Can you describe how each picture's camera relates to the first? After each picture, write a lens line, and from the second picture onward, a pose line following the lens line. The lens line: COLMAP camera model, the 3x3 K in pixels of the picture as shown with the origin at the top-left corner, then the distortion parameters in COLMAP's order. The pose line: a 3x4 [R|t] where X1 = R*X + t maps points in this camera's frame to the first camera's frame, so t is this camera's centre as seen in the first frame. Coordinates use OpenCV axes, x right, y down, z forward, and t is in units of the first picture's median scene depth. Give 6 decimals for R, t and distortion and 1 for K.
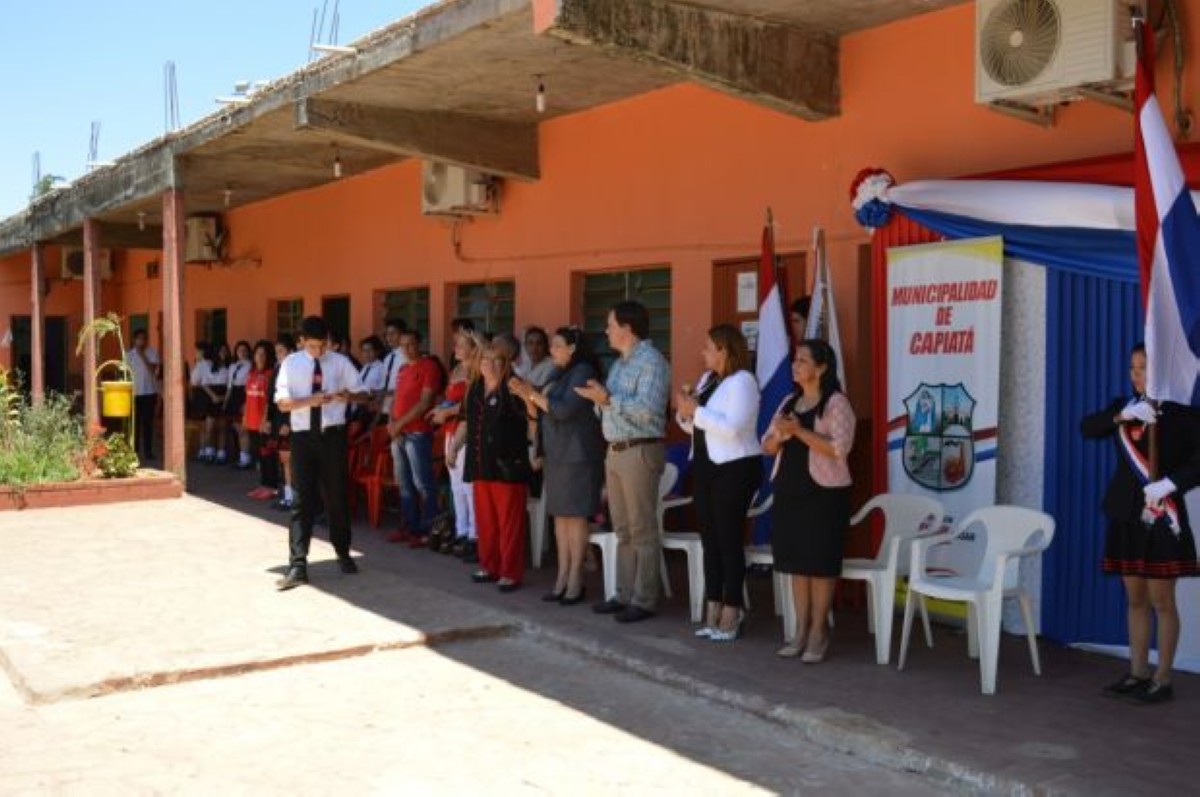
lens RADIAL K [[1528.8, 0, 600.0], [0, 1528.8, 398.5], [0, 0, 1]] dist [-0.061856, -0.045724]
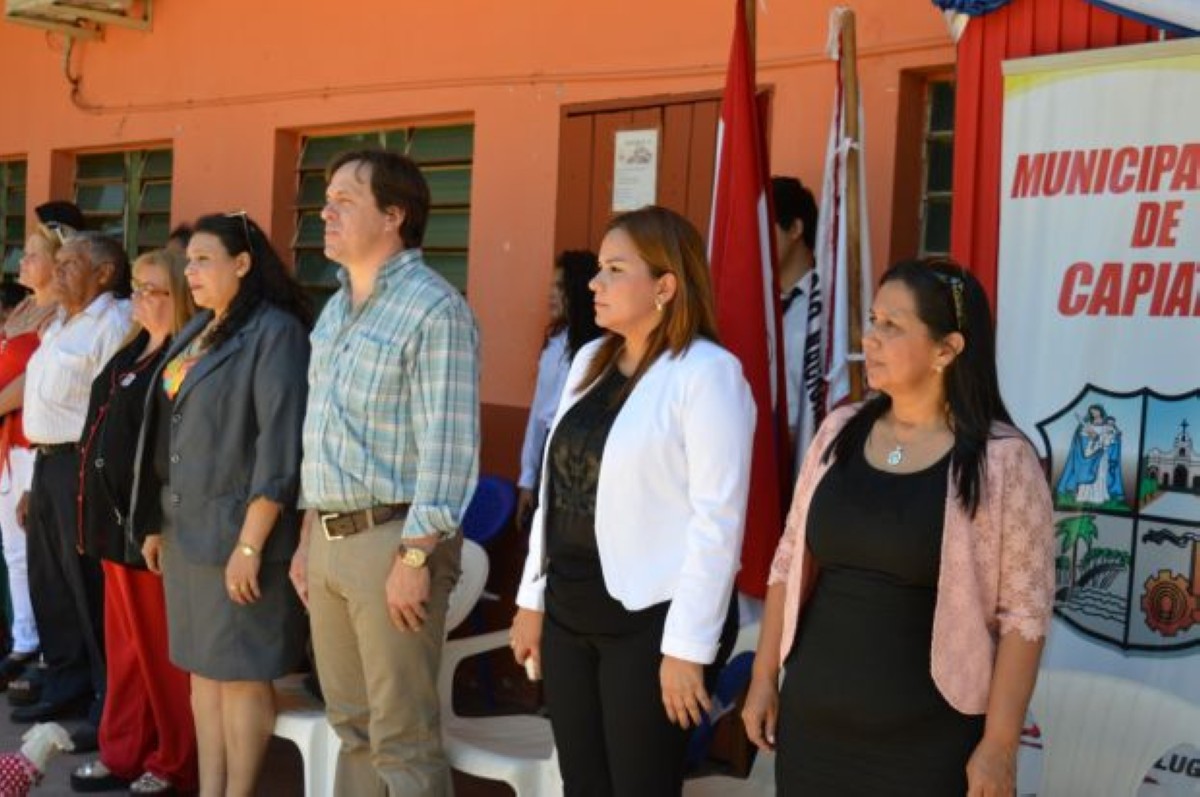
lens RADIAL K [[1813.8, 0, 601.0], [0, 1813.8, 432.9], [0, 0, 1]] dist [-0.010164, -0.037996]
pose [[0.989999, 0.030475, 0.137744, 0.011979], [-0.036265, 0.998553, 0.039719, -0.011945], [-0.136334, -0.044317, 0.989671, 0.528779]]
